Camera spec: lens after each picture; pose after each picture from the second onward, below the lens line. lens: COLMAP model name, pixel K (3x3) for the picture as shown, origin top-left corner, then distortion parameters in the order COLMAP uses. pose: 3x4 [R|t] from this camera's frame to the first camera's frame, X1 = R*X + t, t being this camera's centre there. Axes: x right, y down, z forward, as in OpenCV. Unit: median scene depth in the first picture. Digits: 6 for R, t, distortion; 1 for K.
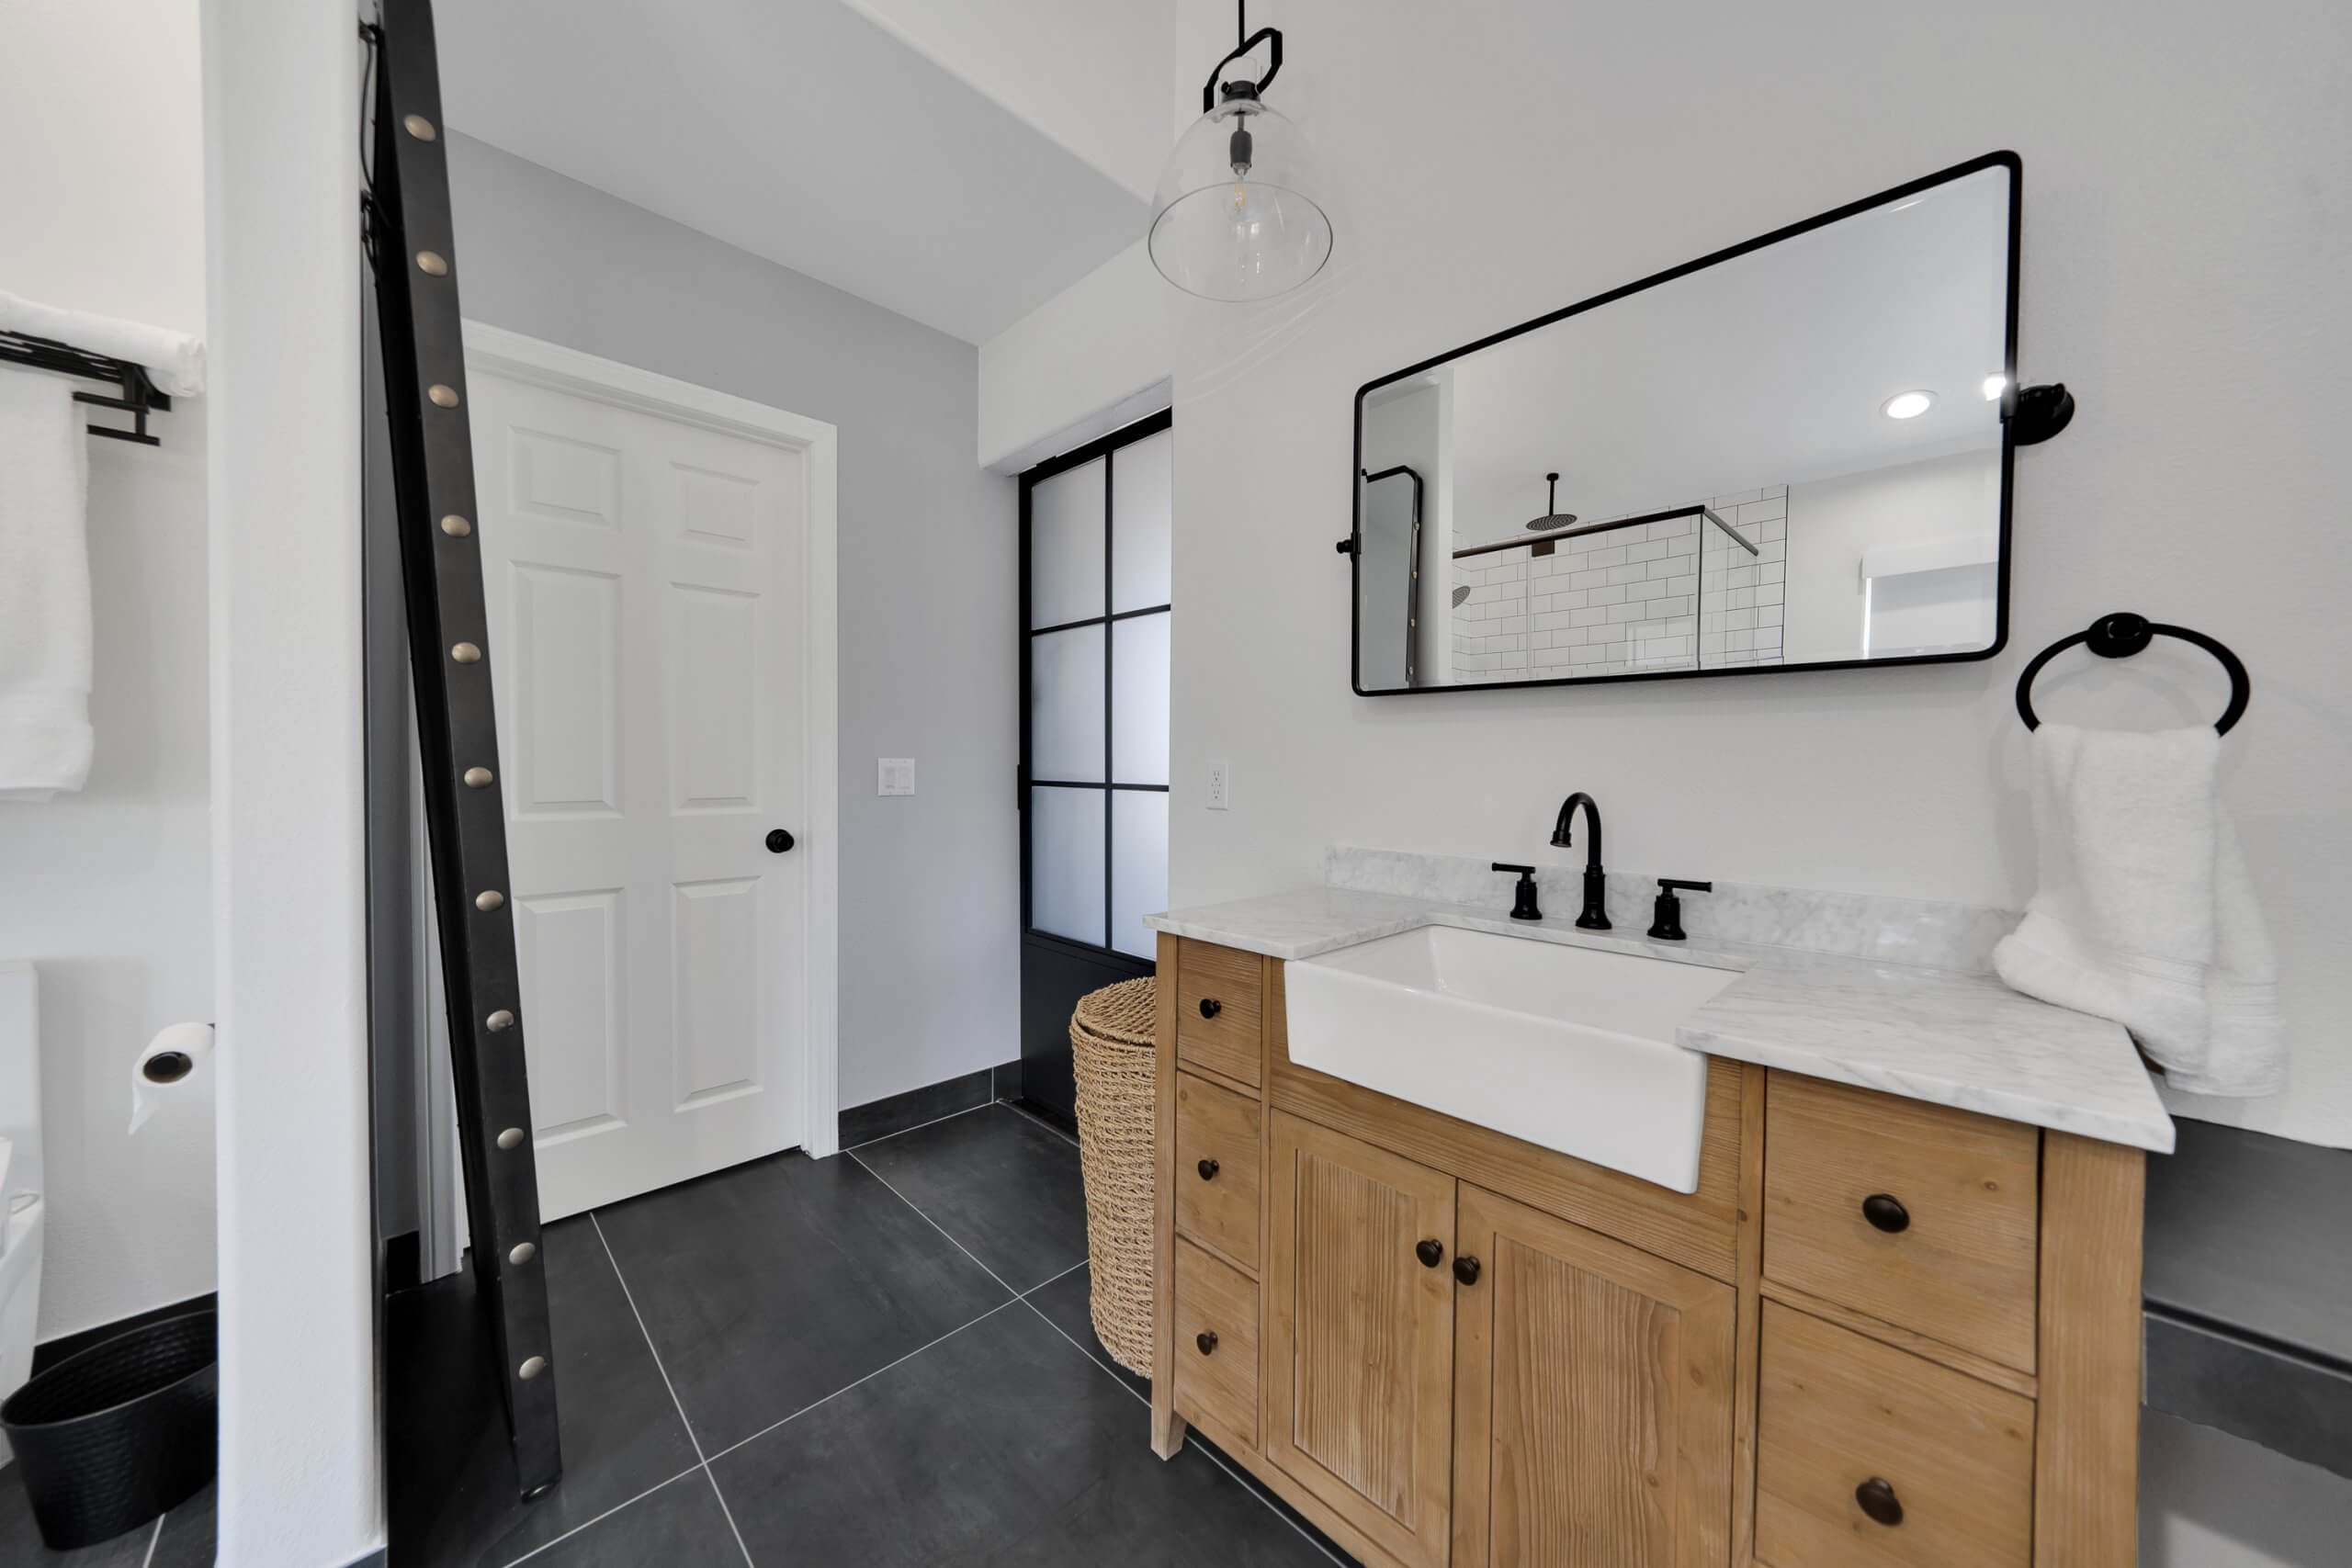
lens RADIAL K [[822.5, 0, 1177.6], [0, 822.5, 774.7], [0, 0, 1]] dist [-0.025838, 0.002543]
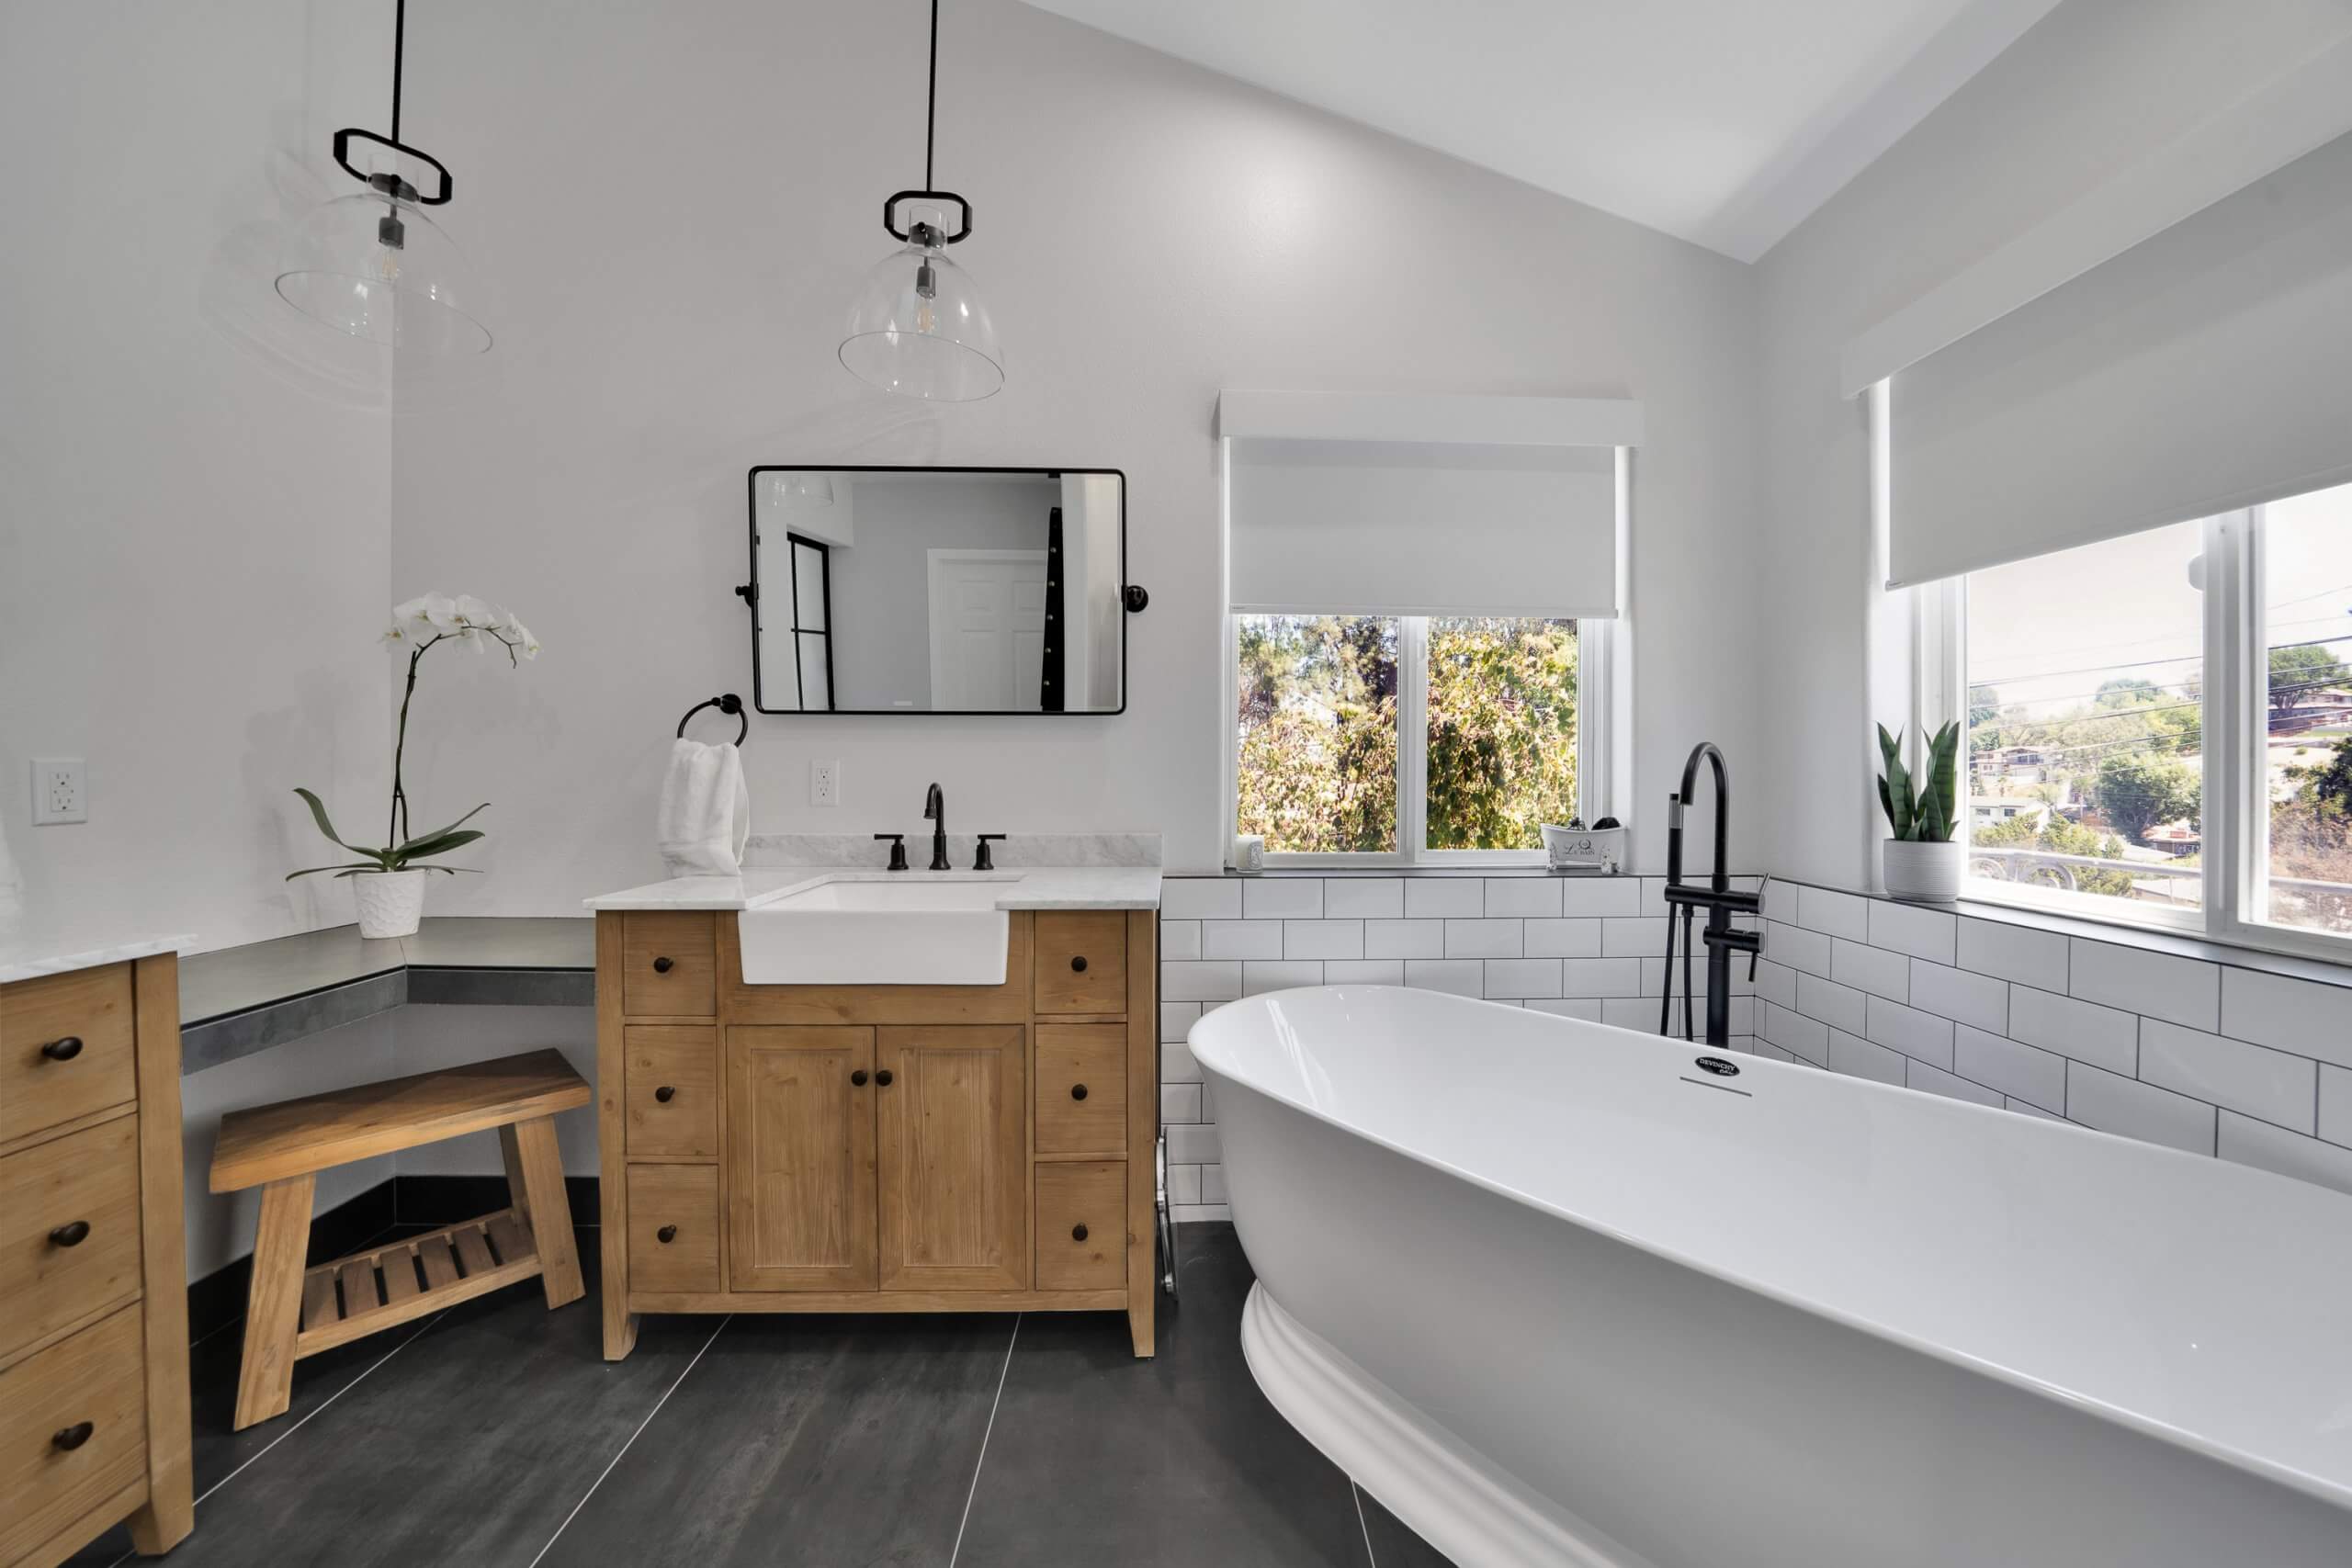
lens RADIAL K [[822.5, 0, 1196.9], [0, 822.5, 772.7], [0, 0, 1]] dist [-0.025838, 0.002543]
pose [[-0.740618, -0.016094, 0.671734, -1.048133], [0.000376, 0.999703, 0.024365, -0.017670], [-0.671927, 0.018298, -0.740392, 0.376357]]
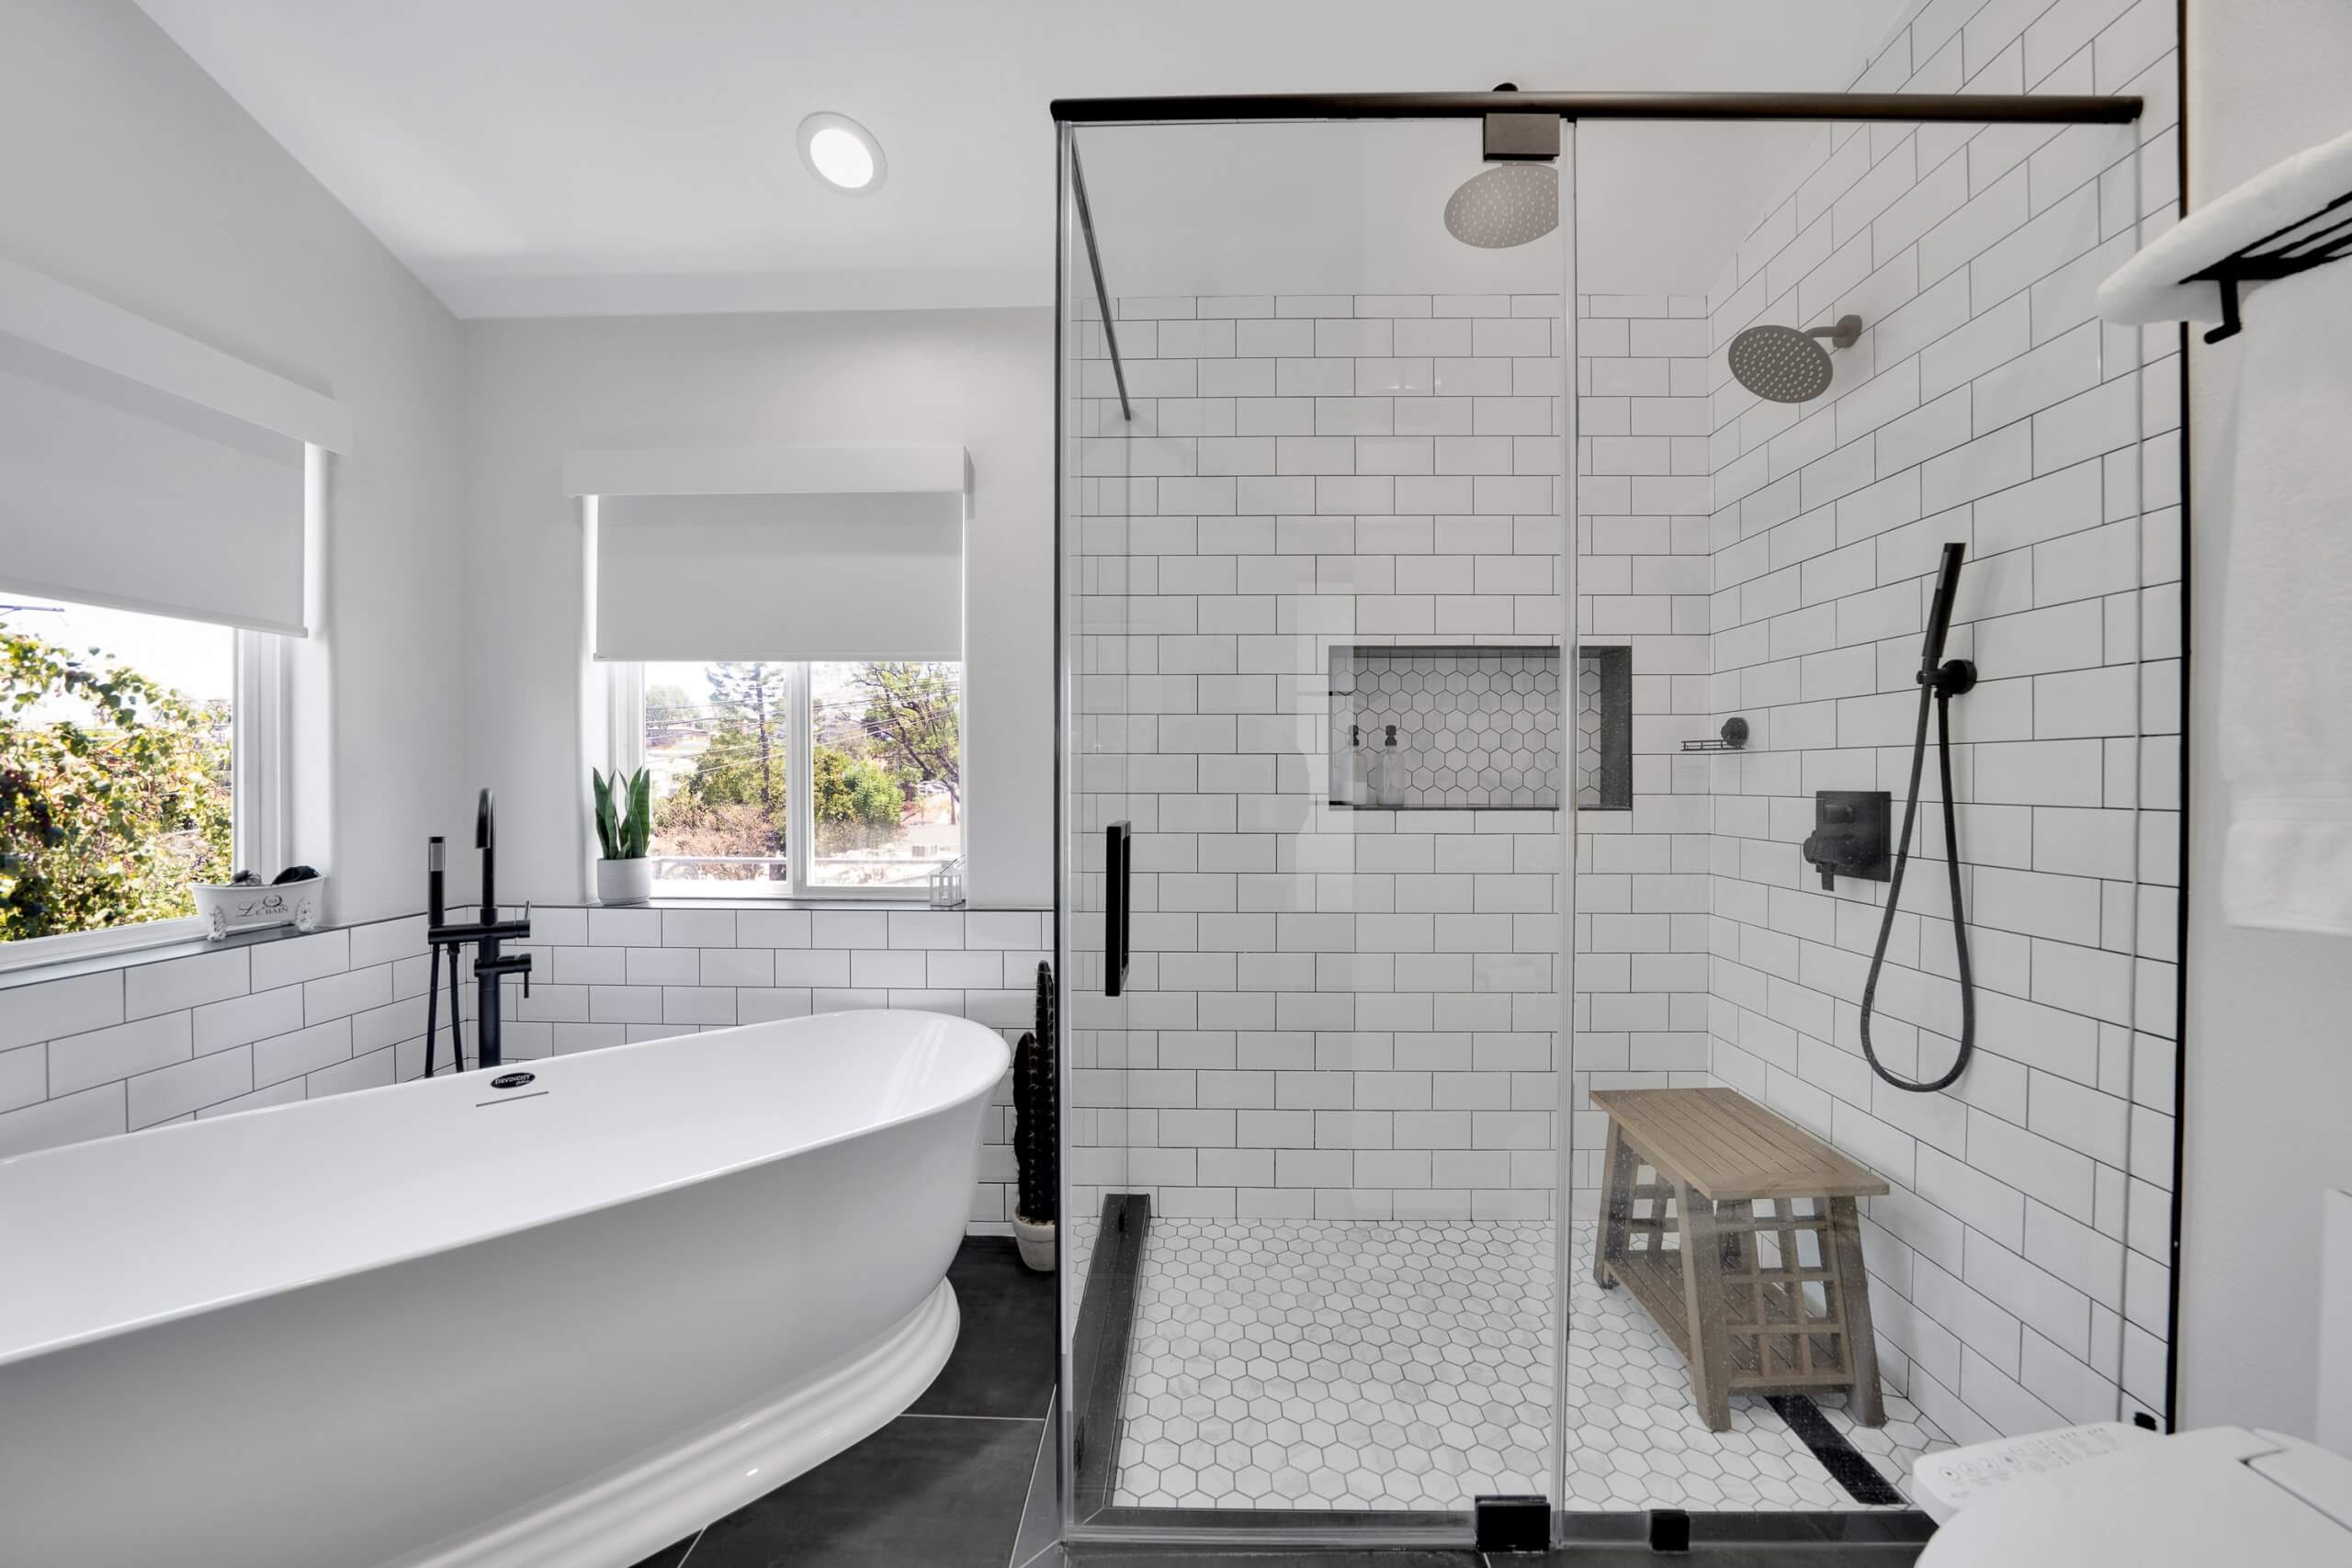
lens RADIAL K [[822.5, 0, 1190.0], [0, 822.5, 778.2], [0, 0, 1]] dist [-0.025838, 0.002543]
pose [[-0.710219, -0.005225, -0.703961, -0.627297], [-0.016545, 0.999820, 0.009271, -0.089761], [0.703786, 0.018231, -0.710178, 0.734513]]
